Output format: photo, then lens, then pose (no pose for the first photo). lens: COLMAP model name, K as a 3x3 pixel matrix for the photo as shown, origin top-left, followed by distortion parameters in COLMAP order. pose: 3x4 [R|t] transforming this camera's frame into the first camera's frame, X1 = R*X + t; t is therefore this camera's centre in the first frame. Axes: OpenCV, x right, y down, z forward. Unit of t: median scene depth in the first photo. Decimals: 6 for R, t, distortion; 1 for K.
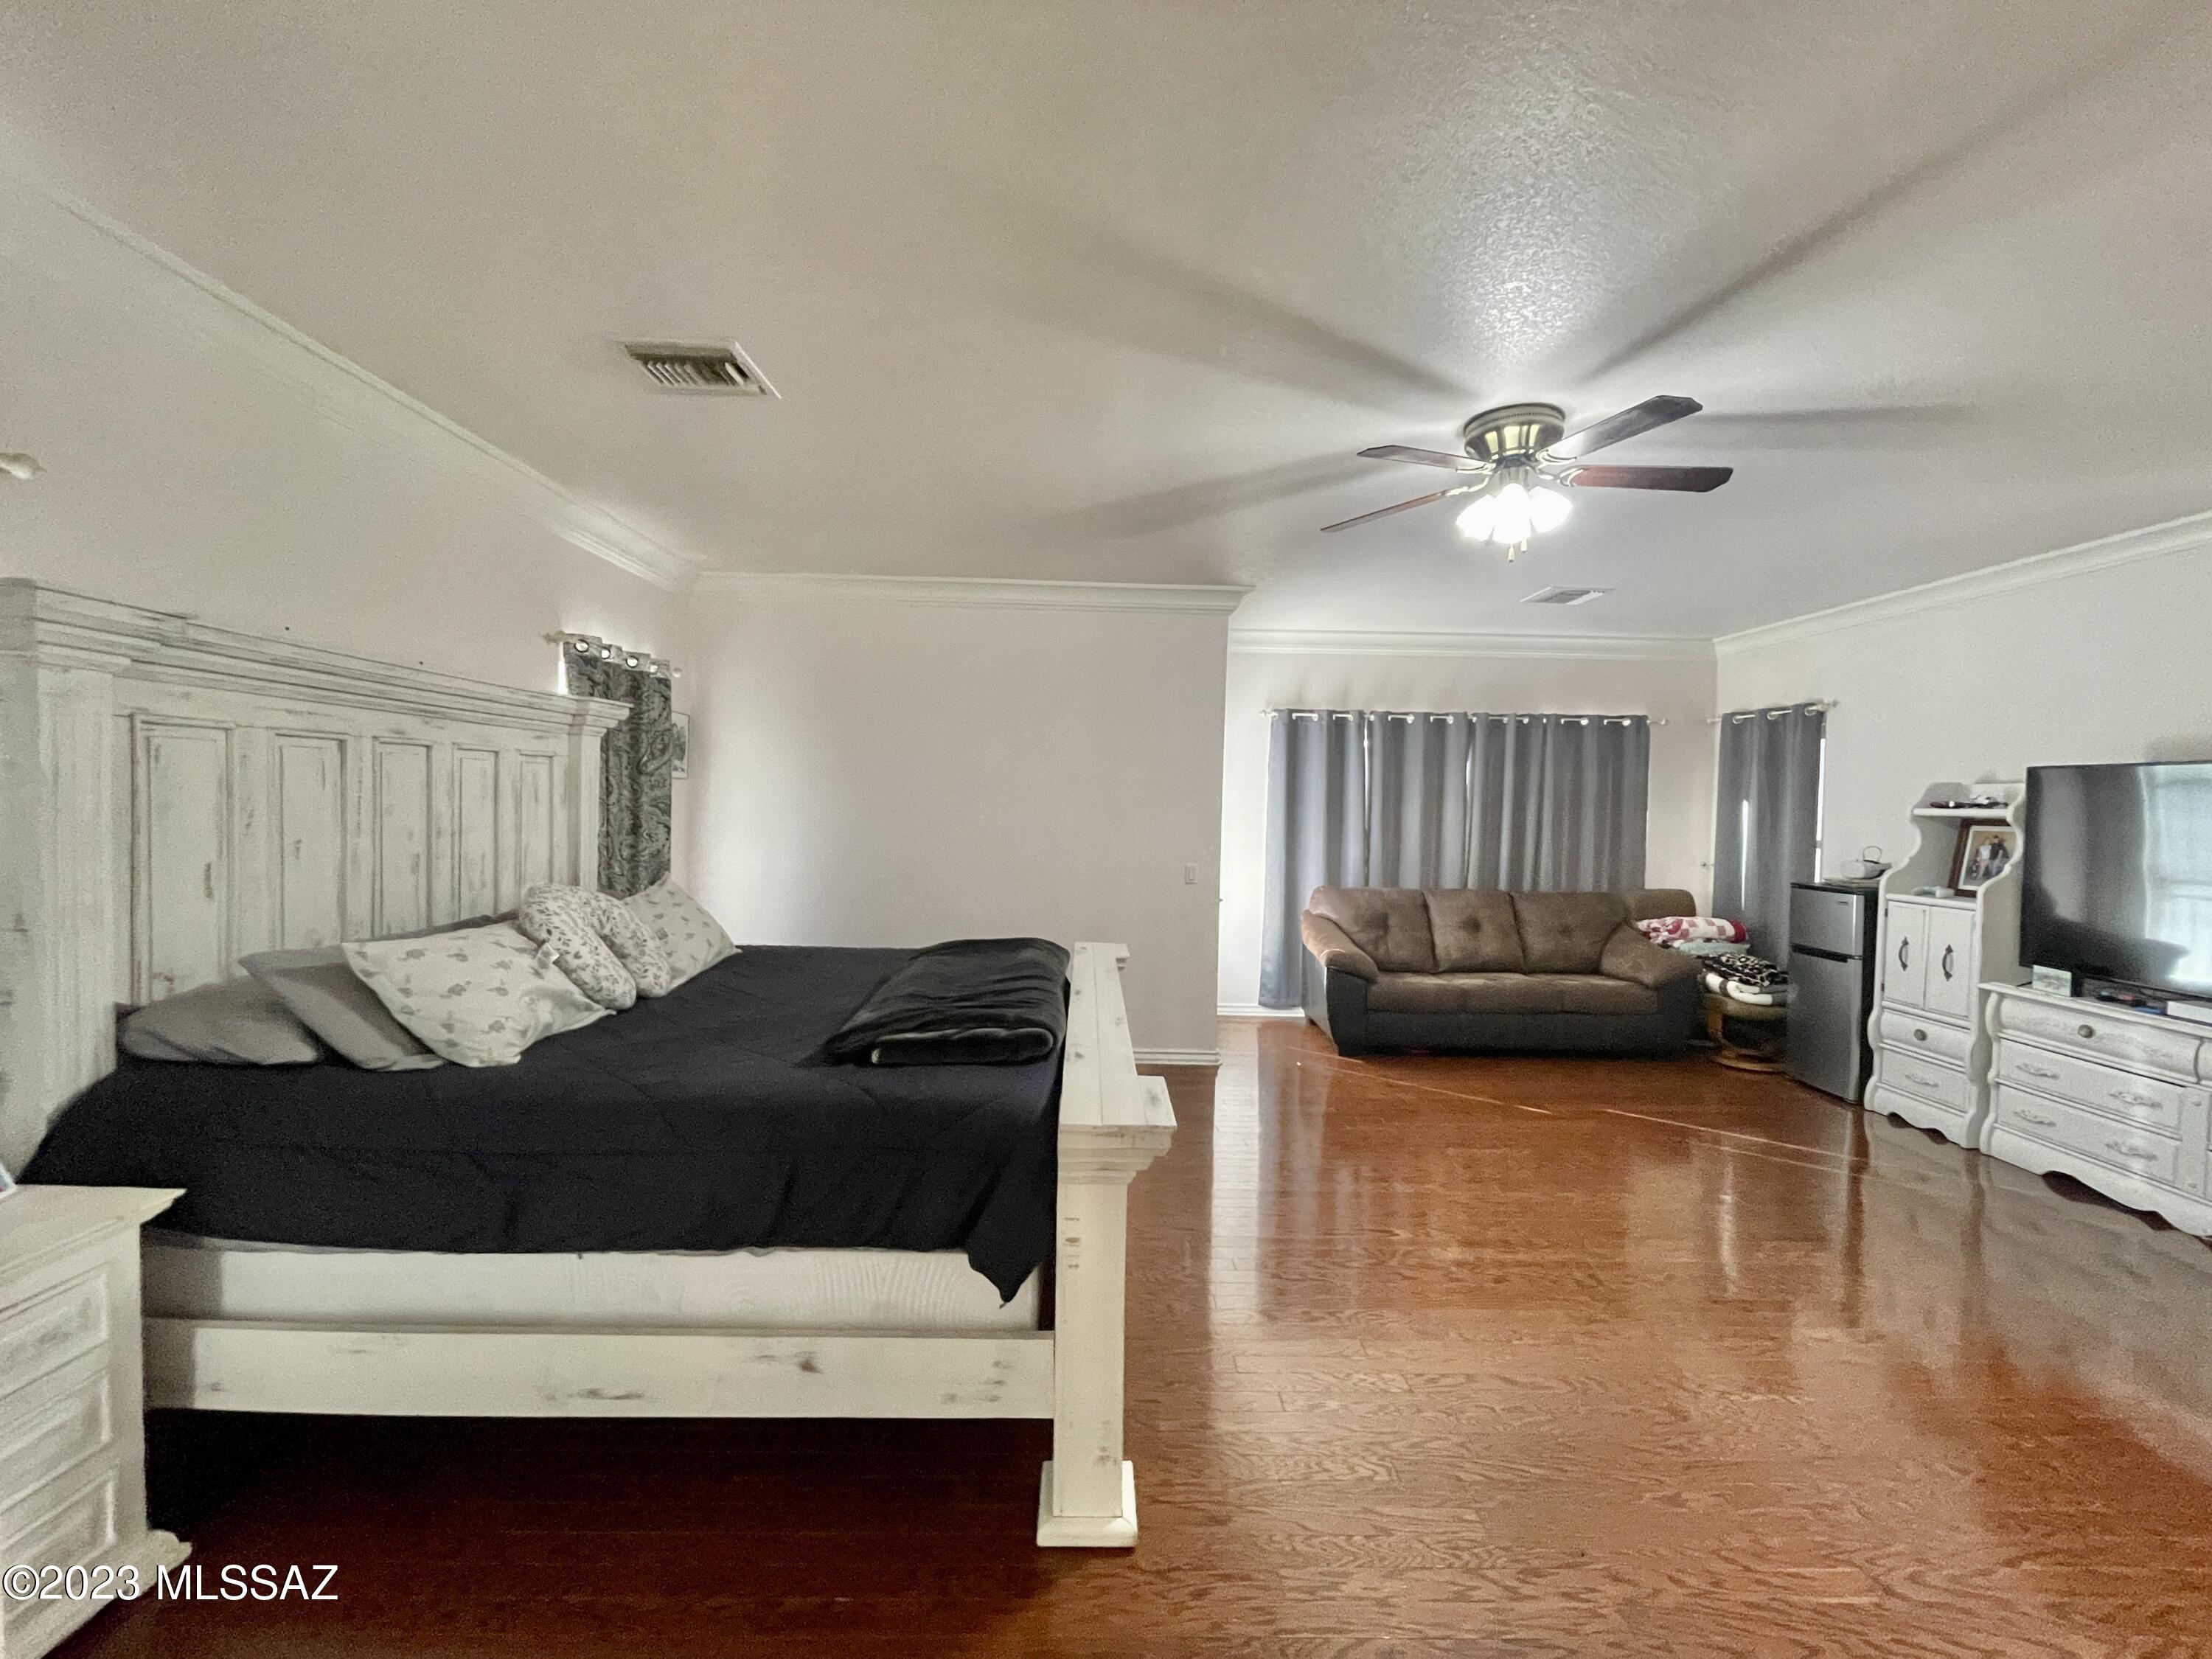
lens RADIAL K [[902.6, 0, 1103.5], [0, 902.6, 829.6], [0, 0, 1]] dist [-0.000196, -0.000974]
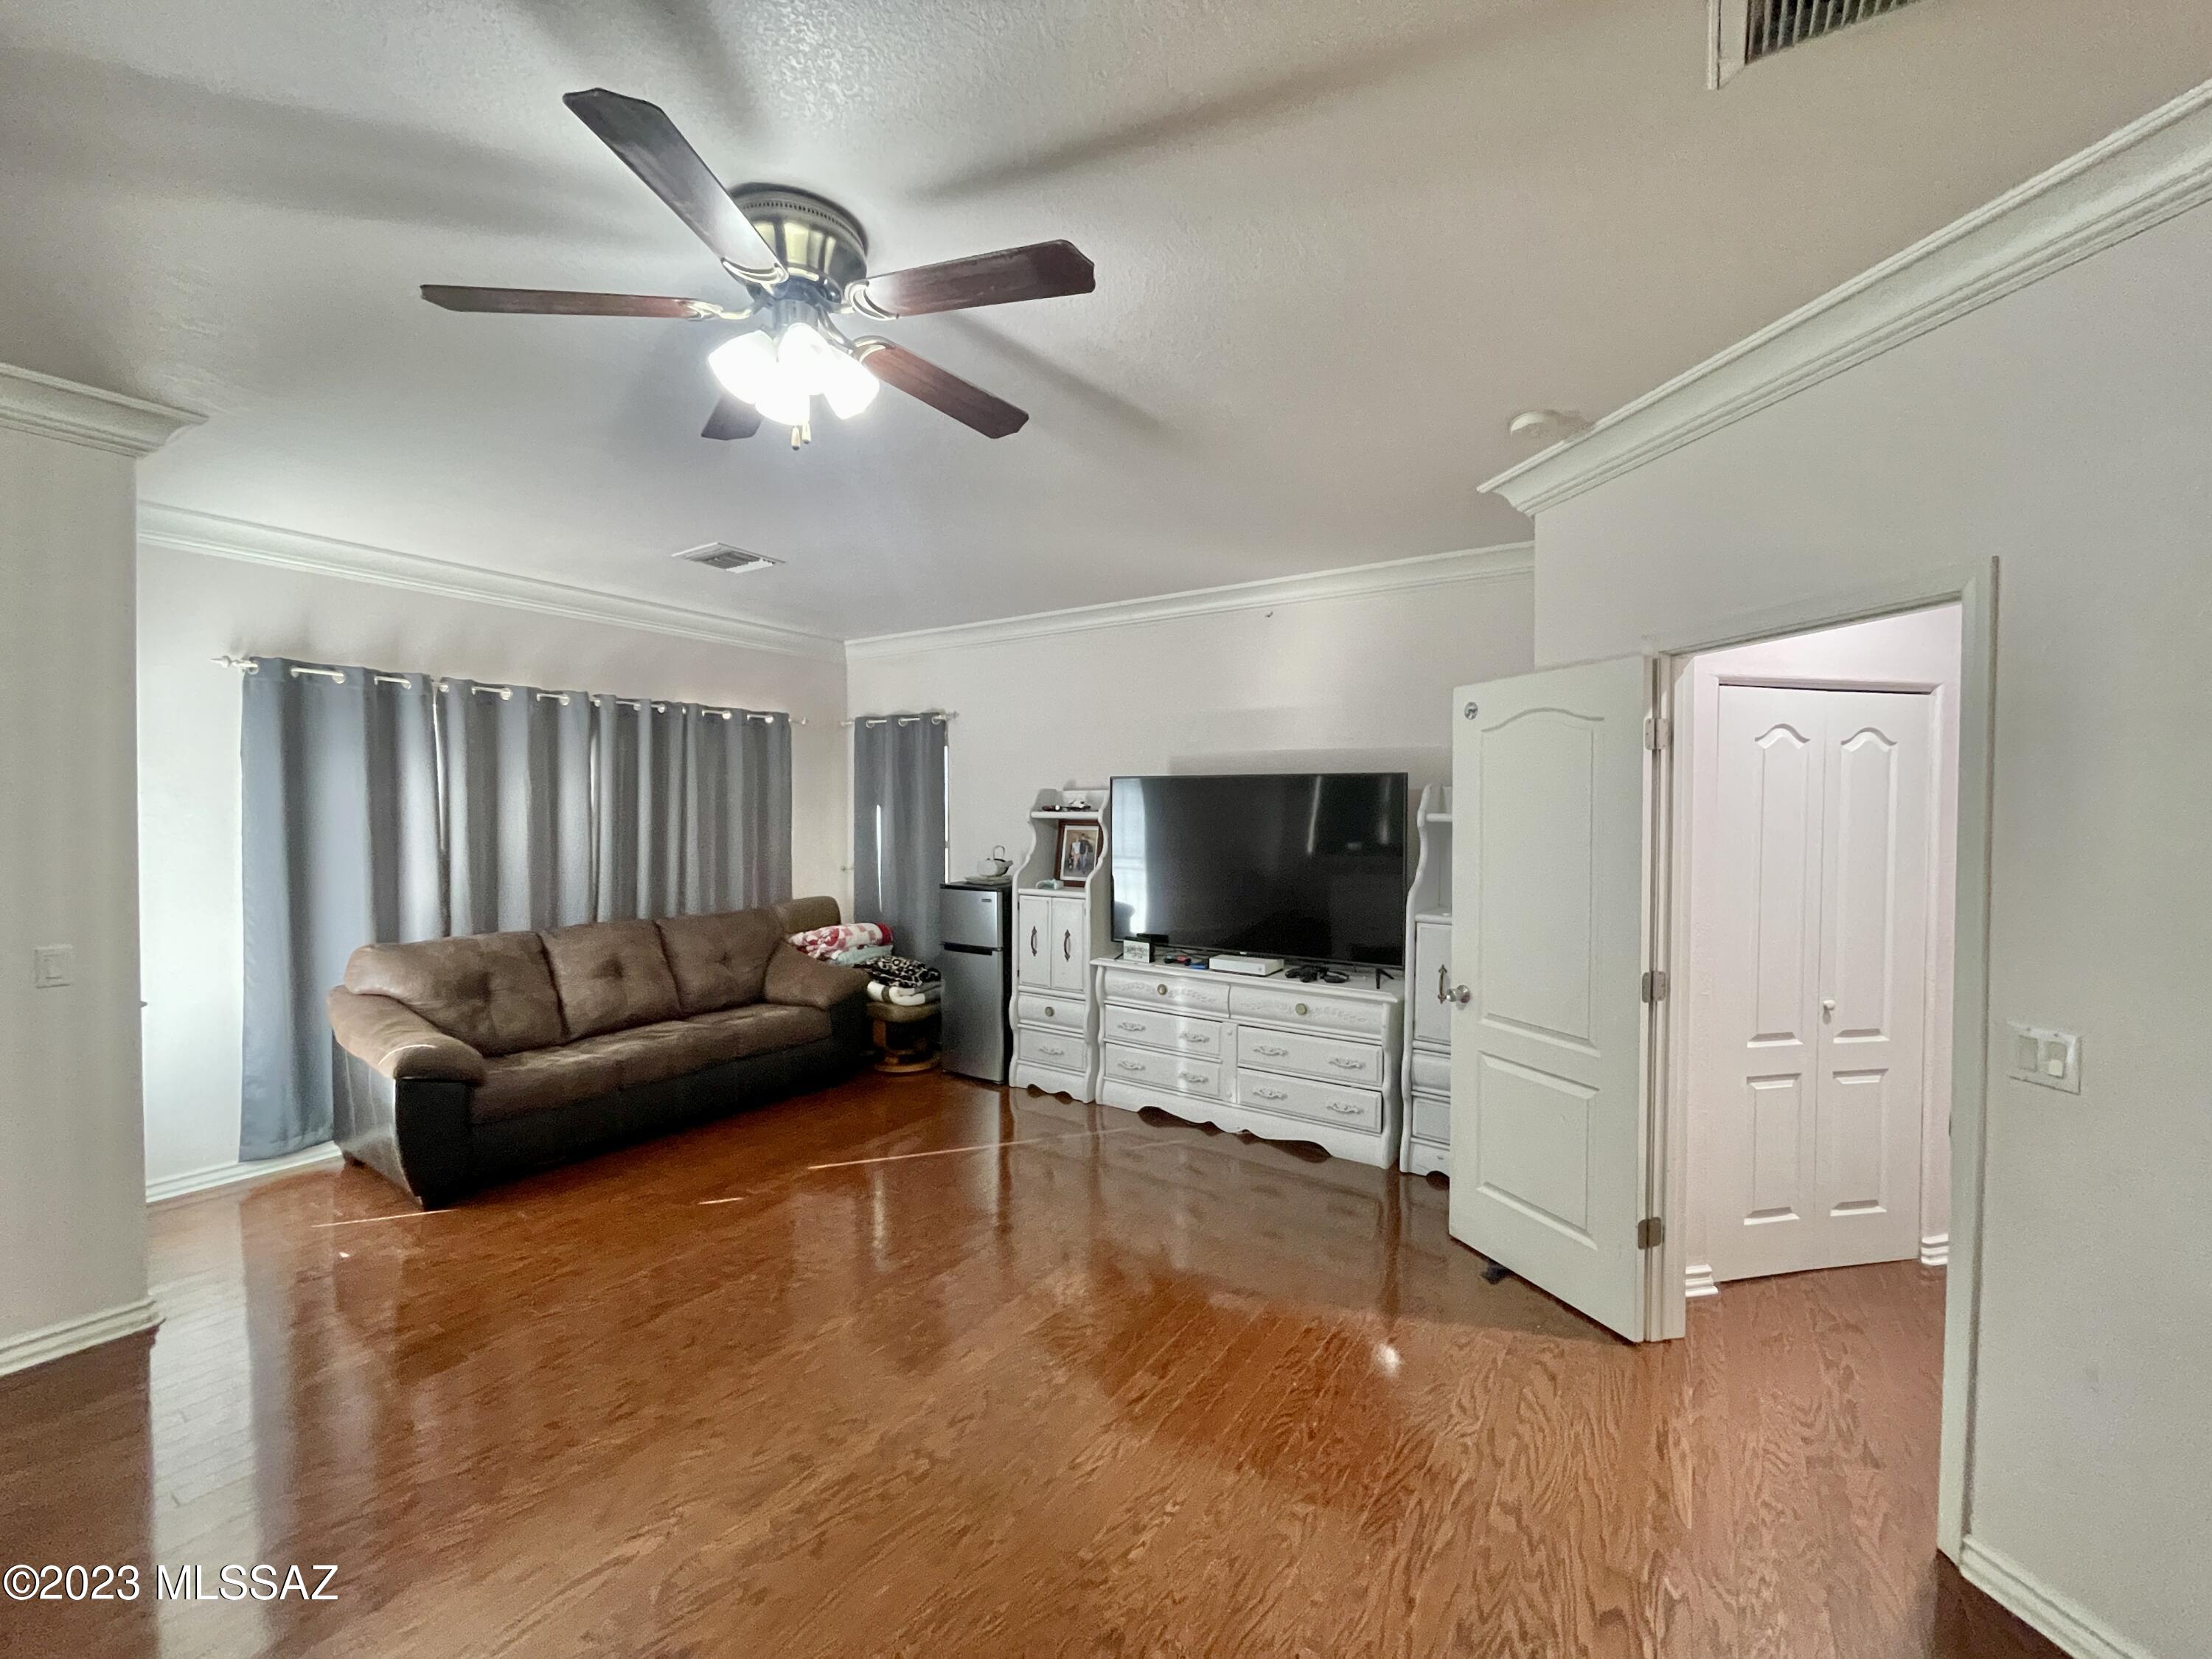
lens RADIAL K [[902.6, 0, 1111.9], [0, 902.6, 833.2], [0, 0, 1]] dist [-0.000196, -0.000974]
pose [[0.565216, -0.035364, 0.824185, 0.020683], [0.031924, 0.999270, 0.020983, -0.014232], [-0.824325, 0.014451, 0.565932, 0.236865]]
